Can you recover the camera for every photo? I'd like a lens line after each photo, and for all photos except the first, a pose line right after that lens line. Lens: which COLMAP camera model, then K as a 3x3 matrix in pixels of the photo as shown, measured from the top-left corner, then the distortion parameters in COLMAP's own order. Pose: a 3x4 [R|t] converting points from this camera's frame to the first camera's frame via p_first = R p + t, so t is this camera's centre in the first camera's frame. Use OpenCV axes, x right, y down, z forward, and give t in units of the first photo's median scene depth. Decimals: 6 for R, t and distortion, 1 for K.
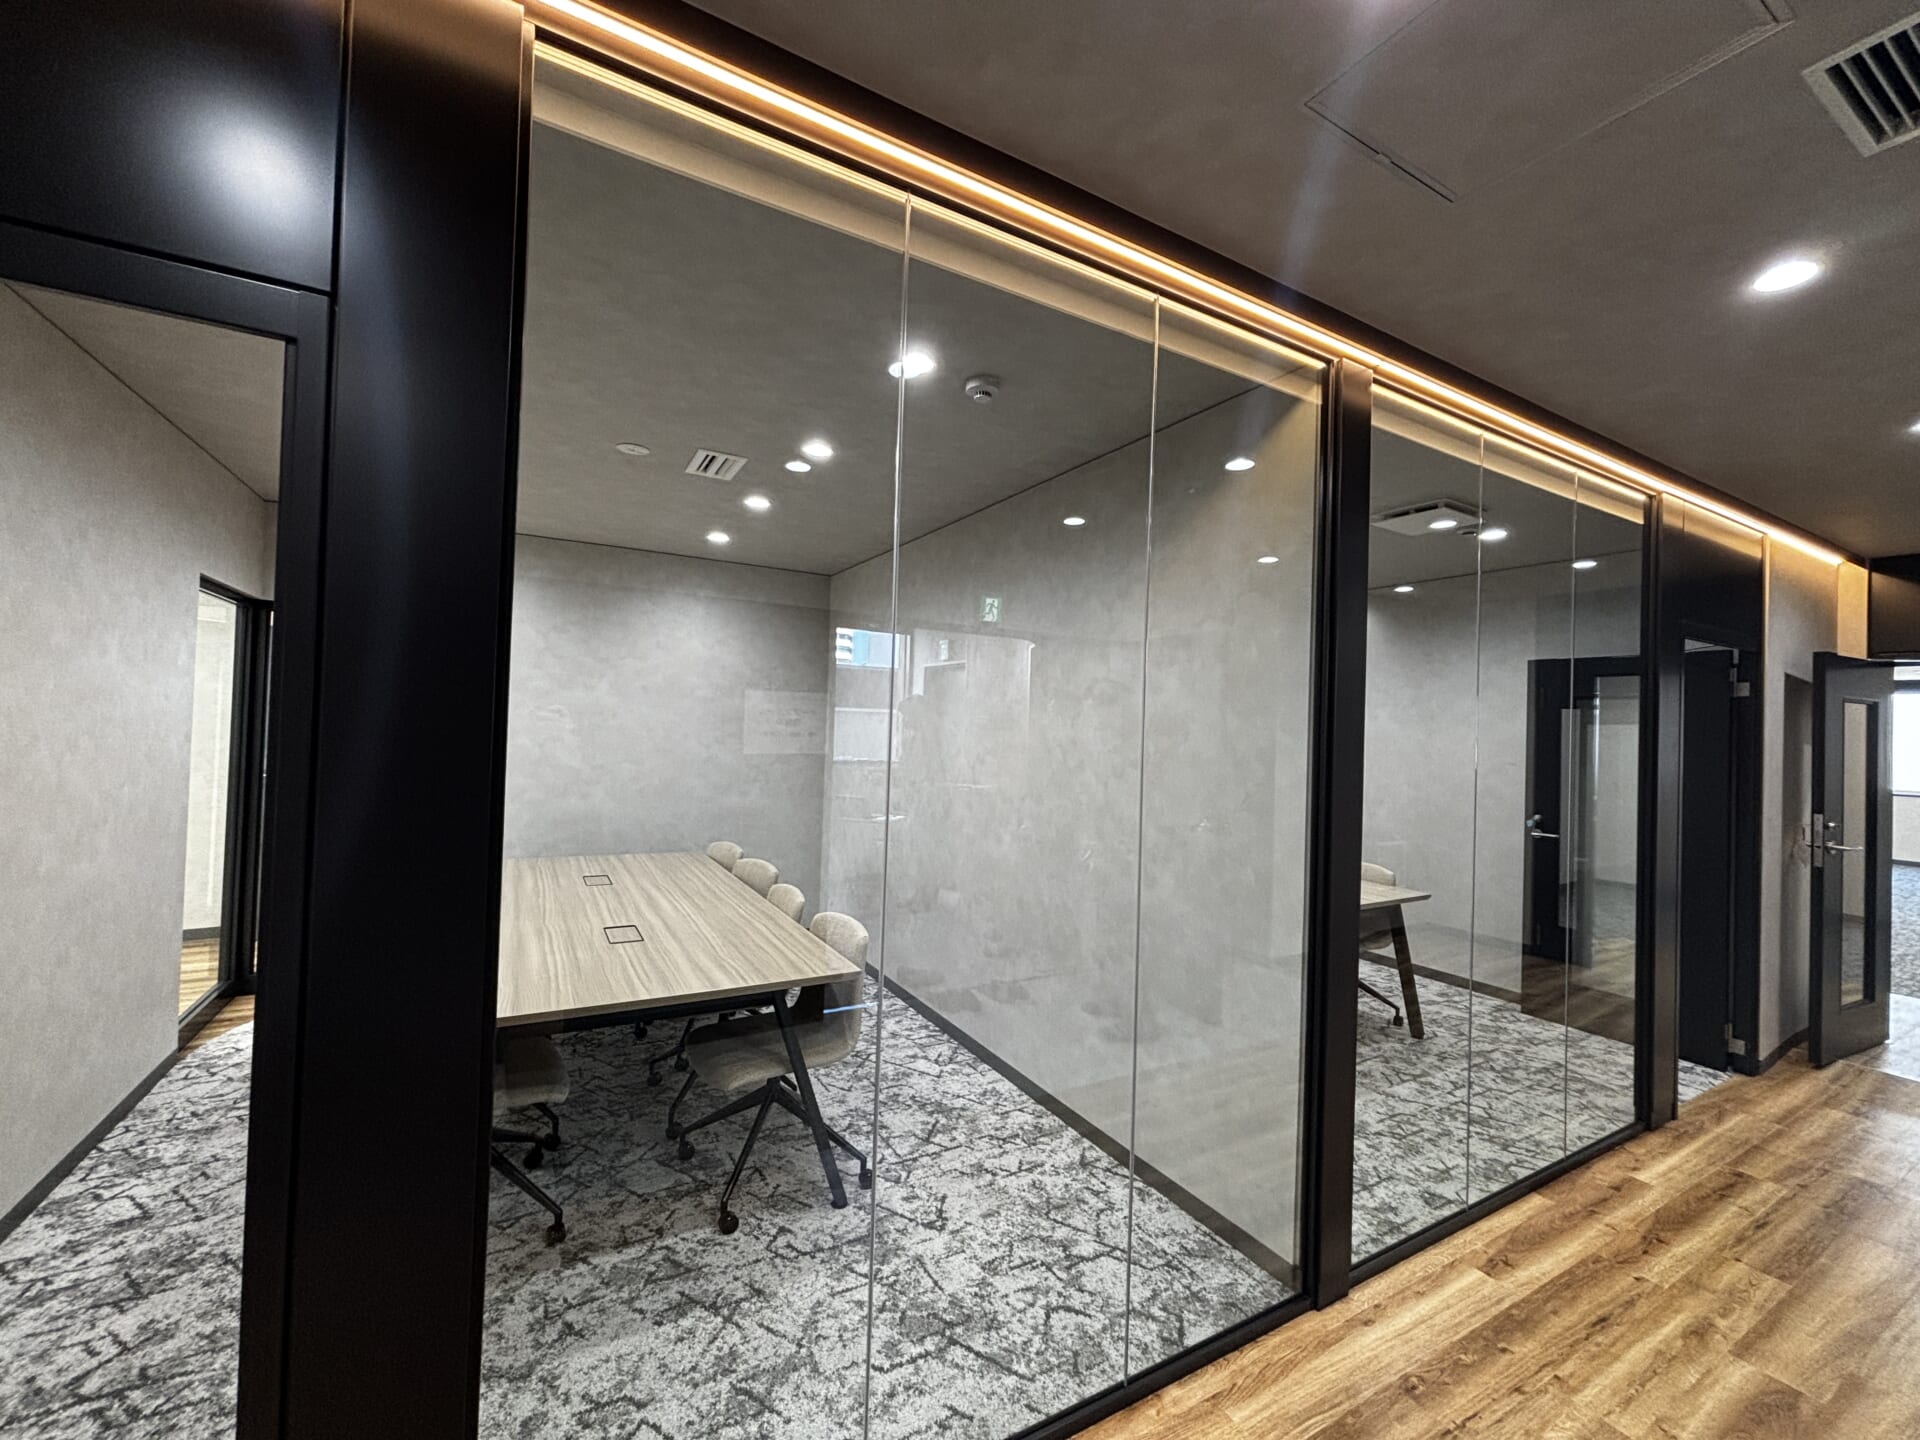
lens RADIAL K [[775.2, 0, 959.4], [0, 775.2, 716.4], [0, 0, 1]] dist [0.003261, -0.001302]
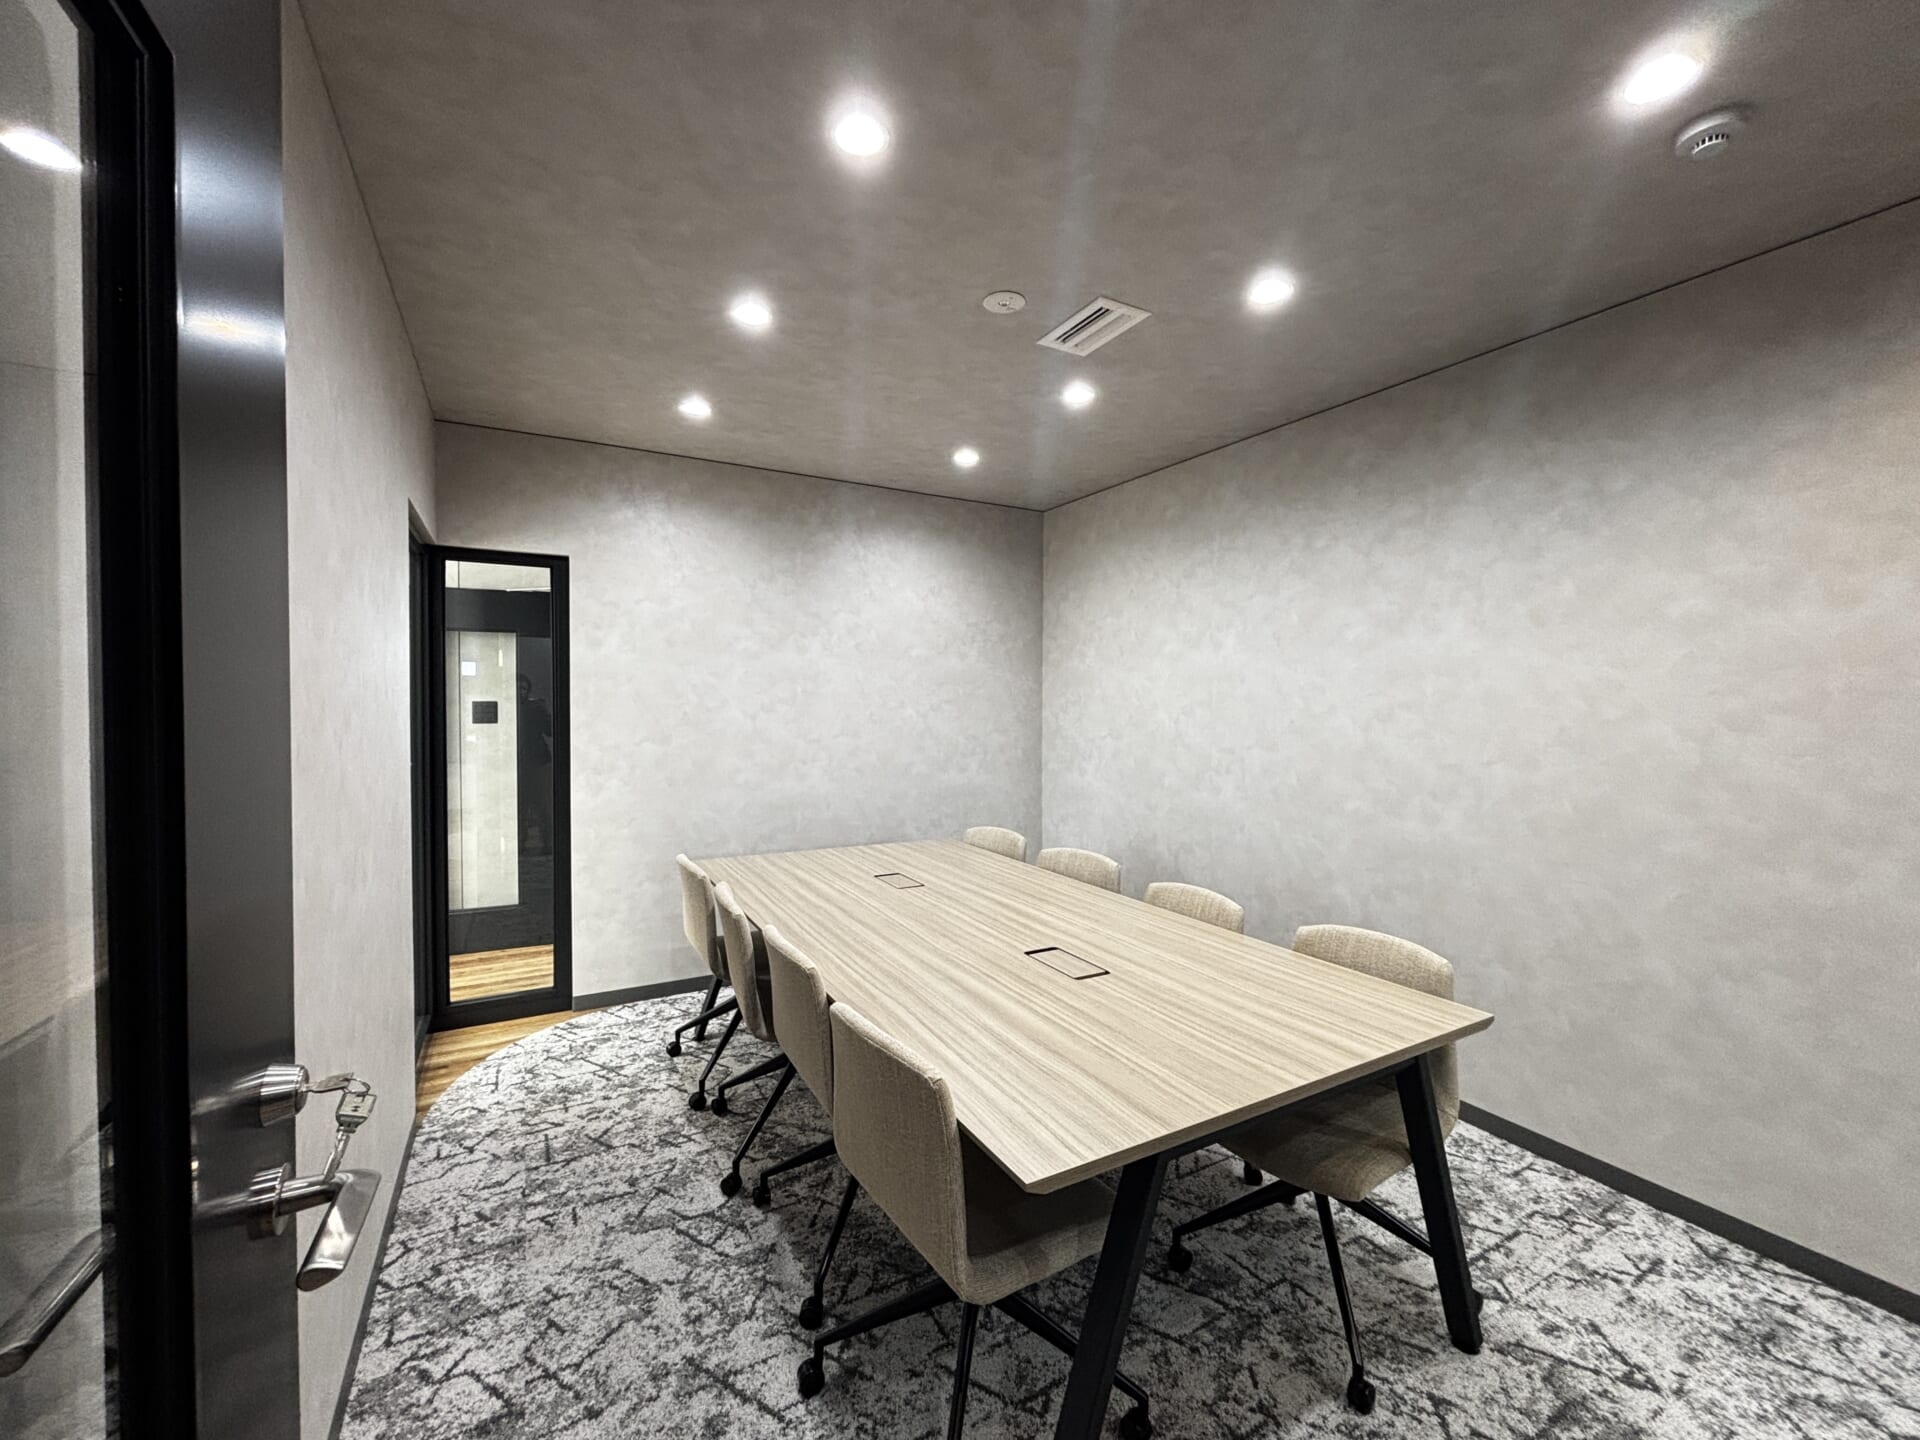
lens RADIAL K [[775.2, 0, 974.1], [0, 775.2, 715.4], [0, 0, 1]] dist [0.003261, -0.001302]
pose [[0.999576, -0.028997, -0.002752, -0.491681], [0.029074, 0.998998, 0.034023, 0.021252], [0.001763, -0.034088, 0.999417, 0.271383]]
